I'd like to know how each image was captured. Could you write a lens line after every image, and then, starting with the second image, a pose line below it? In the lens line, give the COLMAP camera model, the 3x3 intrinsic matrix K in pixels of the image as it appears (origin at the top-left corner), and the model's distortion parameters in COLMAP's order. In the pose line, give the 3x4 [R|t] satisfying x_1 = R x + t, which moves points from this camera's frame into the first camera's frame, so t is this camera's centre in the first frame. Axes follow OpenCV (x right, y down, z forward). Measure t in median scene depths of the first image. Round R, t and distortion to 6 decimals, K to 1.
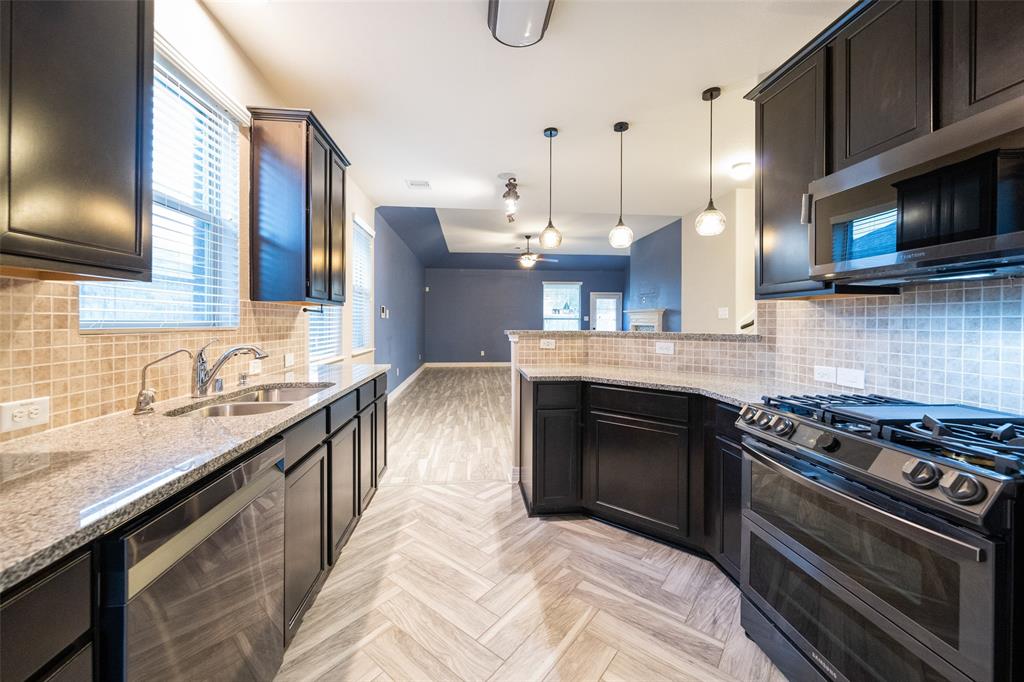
lens RADIAL K [[388.9, 0, 508.1], [0, 388.9, 324.5], [0, 0, 1]] dist [-0.002225, -0.000506]
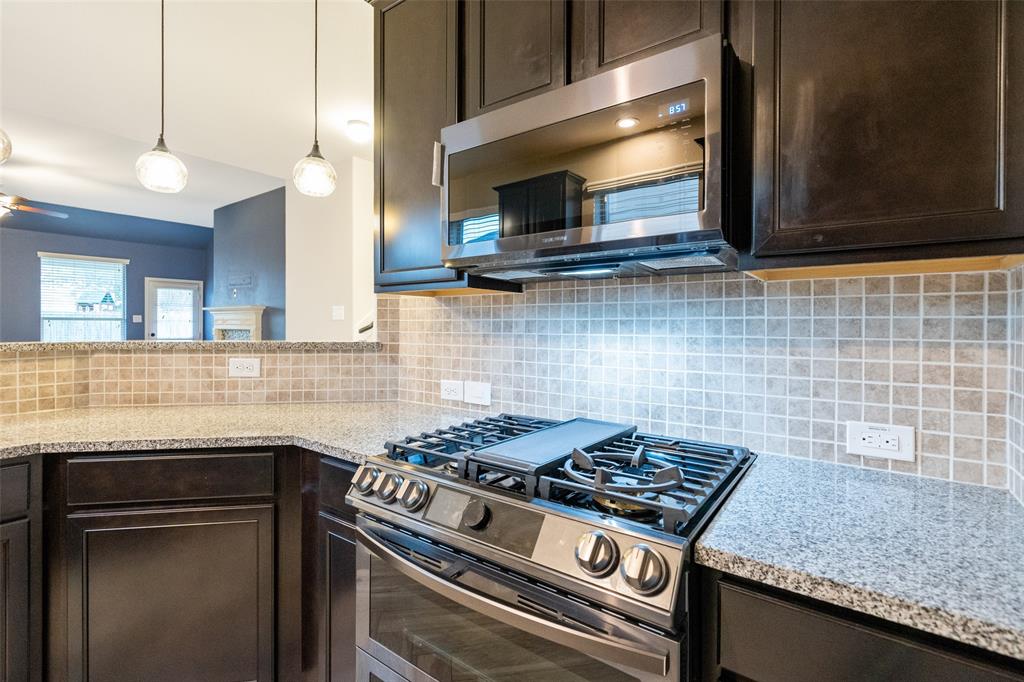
lens RADIAL K [[469.8, 0, 509.6], [0, 469.8, 326.7], [0, 0, 1]] dist [-0.000863, -0.000161]
pose [[0.663037, -0.002952, 0.748581, 0.174203], [0.004311, 0.999991, 0.000125, -0.001746], [-0.748574, 0.003144, 0.663044, 0.273430]]
